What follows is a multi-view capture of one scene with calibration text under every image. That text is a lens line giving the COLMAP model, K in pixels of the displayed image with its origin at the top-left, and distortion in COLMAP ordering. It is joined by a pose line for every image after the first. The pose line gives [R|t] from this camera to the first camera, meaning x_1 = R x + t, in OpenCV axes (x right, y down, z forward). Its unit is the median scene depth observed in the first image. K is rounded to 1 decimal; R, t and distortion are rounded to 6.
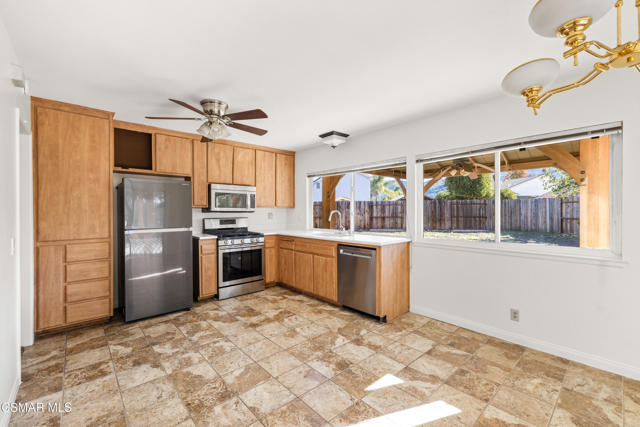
lens RADIAL K [[269.7, 0, 324.5], [0, 269.7, 215.2], [0, 0, 1]] dist [-0.002586, 0.001102]
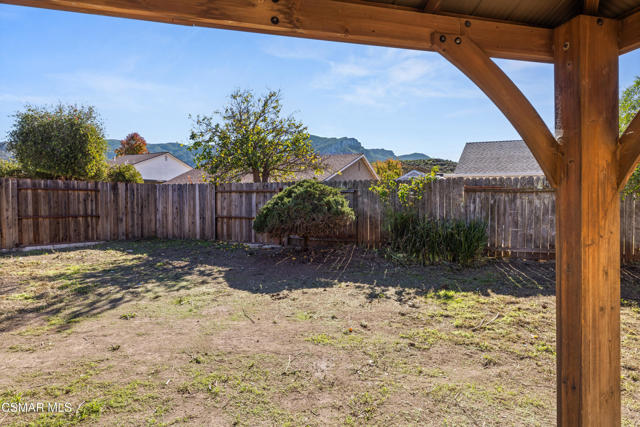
lens RADIAL K [[393.0, 0, 315.9], [0, 393.0, 212.2], [0, 0, 1]] dist [0.008619, -0.000037]
pose [[0.491409, -0.018776, 0.870727, 0.768144], [0.002912, 0.999797, 0.019915, -0.068474], [-0.870924, -0.007251, 0.491364, 1.383411]]
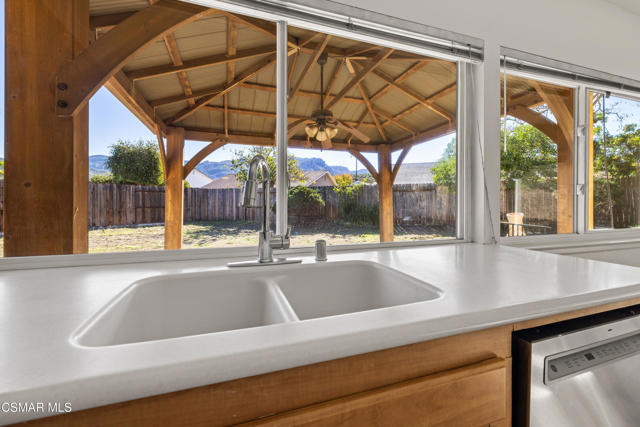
lens RADIAL K [[275.9, 0, 322.3], [0, 275.9, 205.0], [0, 0, 1]] dist [0.000349, 0.000198]
pose [[0.401170, -0.005861, 0.915985, -0.165016], [0.011609, 0.999932, 0.001314, 0.023381], [-0.915930, 0.010106, 0.401211, 1.017626]]
